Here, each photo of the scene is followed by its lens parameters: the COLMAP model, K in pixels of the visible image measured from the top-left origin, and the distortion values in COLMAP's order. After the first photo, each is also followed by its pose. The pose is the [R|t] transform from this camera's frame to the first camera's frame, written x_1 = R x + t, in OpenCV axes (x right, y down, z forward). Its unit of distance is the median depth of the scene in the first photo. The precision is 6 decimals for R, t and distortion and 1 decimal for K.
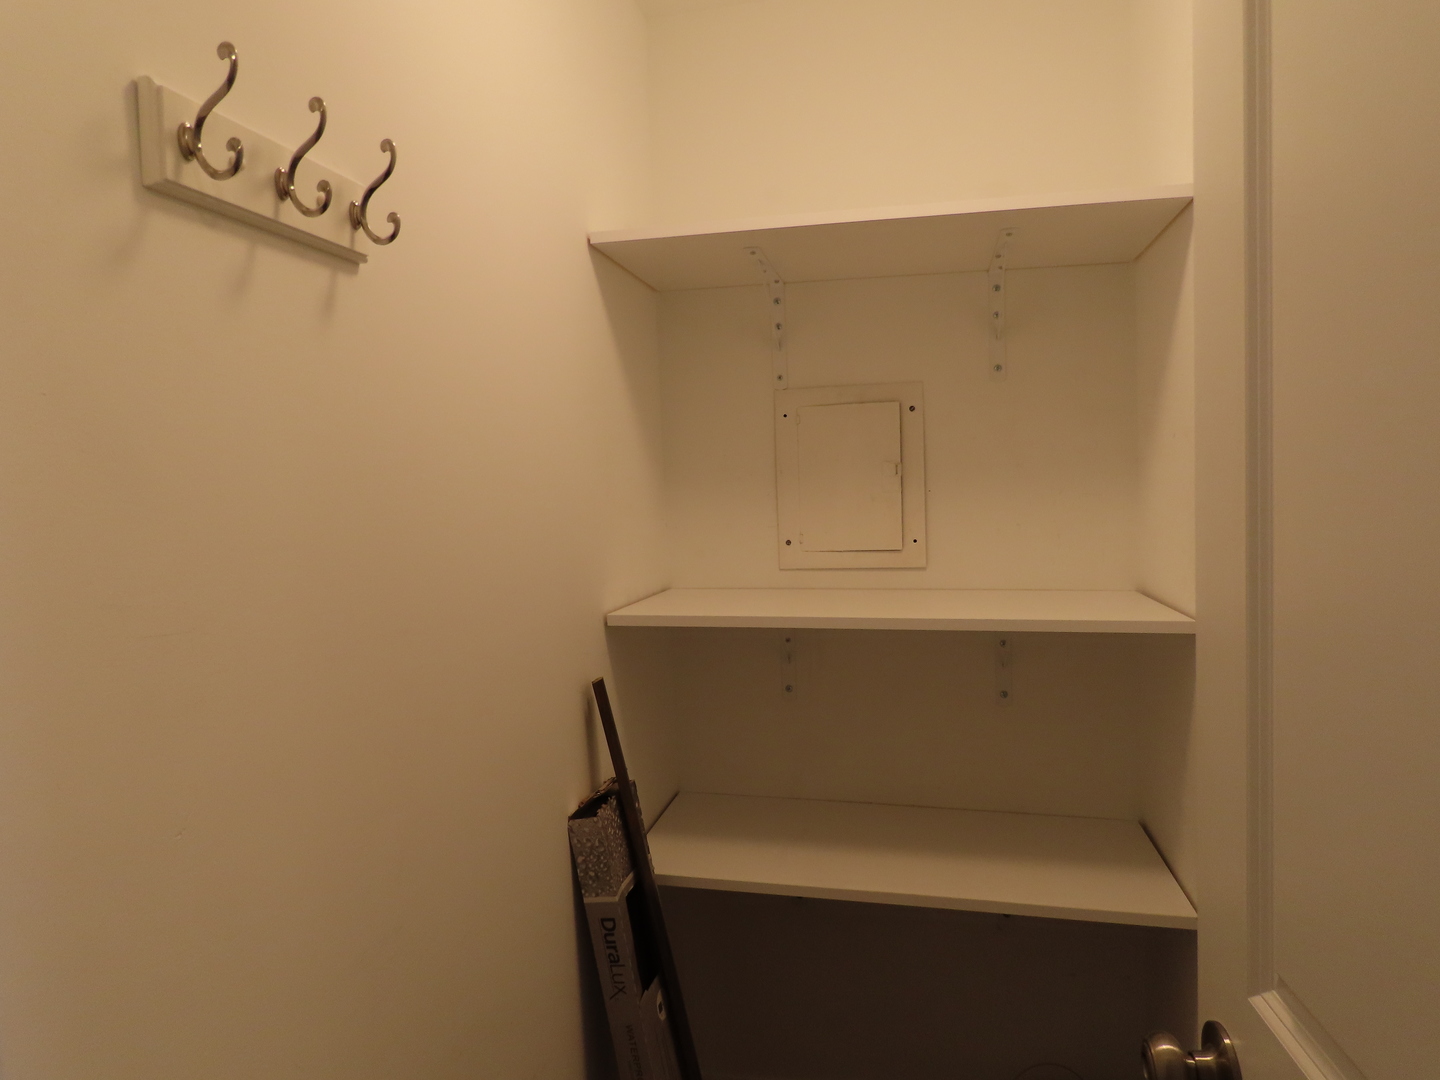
lens RADIAL K [[903.1, 0, 720.5], [0, 903.1, 541.6], [0, 0, 1]] dist [-0.013705, 0.002720]
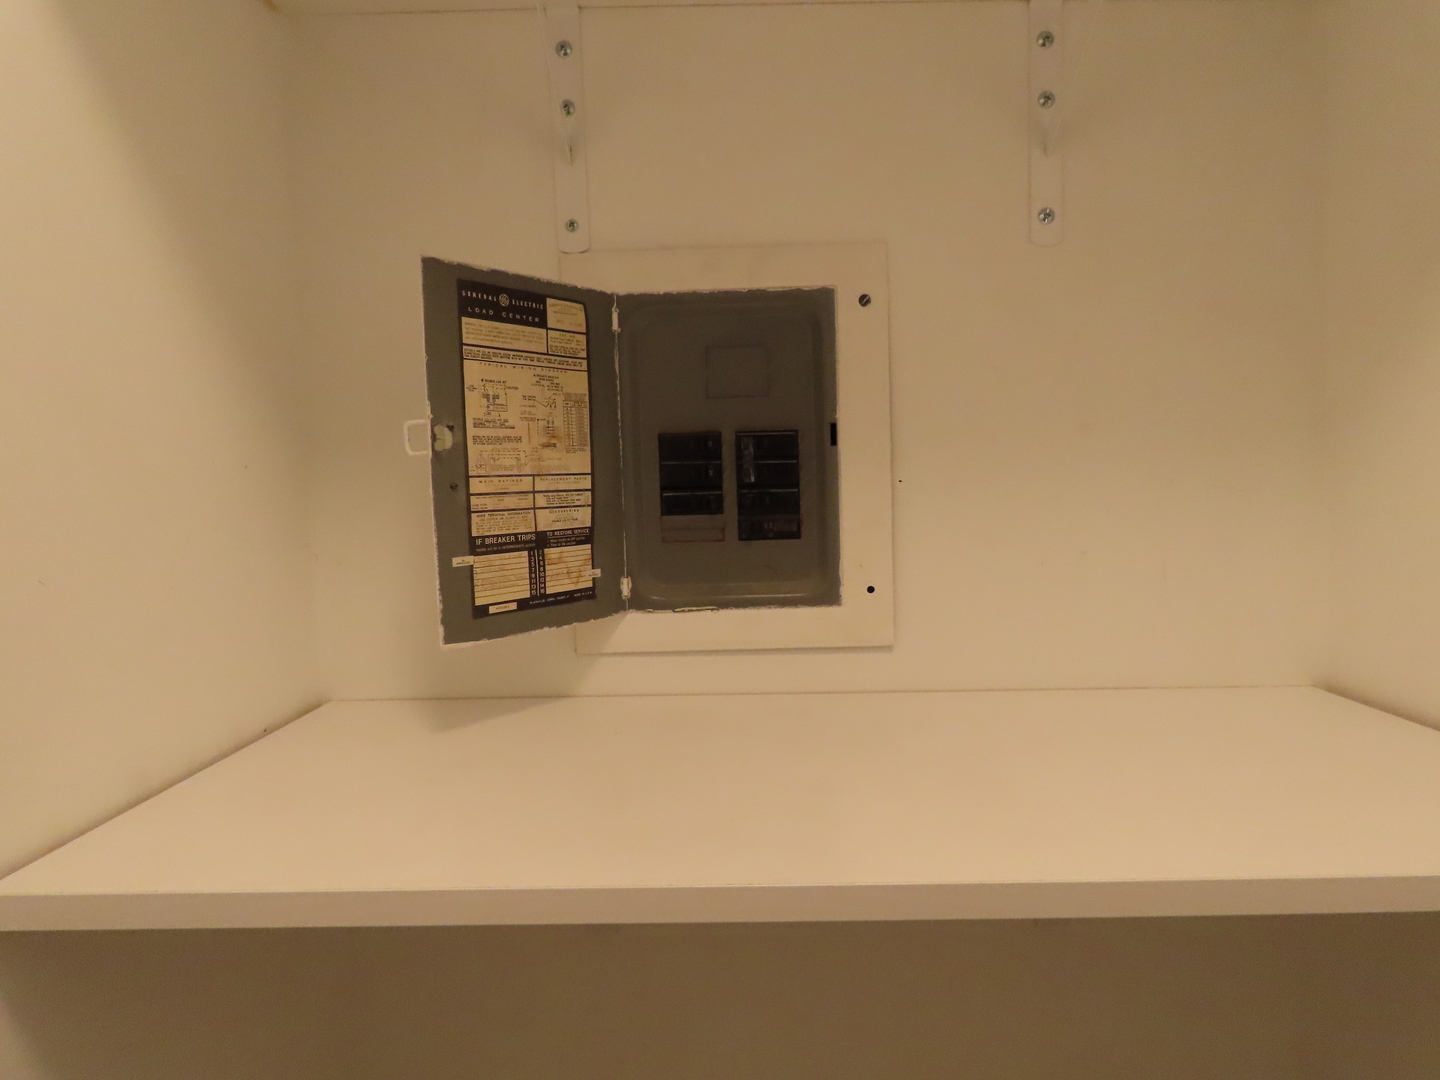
lens RADIAL K [[903.1, 0, 722.4], [0, 903.1, 544.0], [0, 0, 1]] dist [-0.013705, 0.002720]
pose [[0.972427, -0.009040, 0.233032, 0.033762], [0.015268, 0.999572, -0.024936, -0.013328], [-0.232707, 0.027807, 0.972149, 0.565525]]
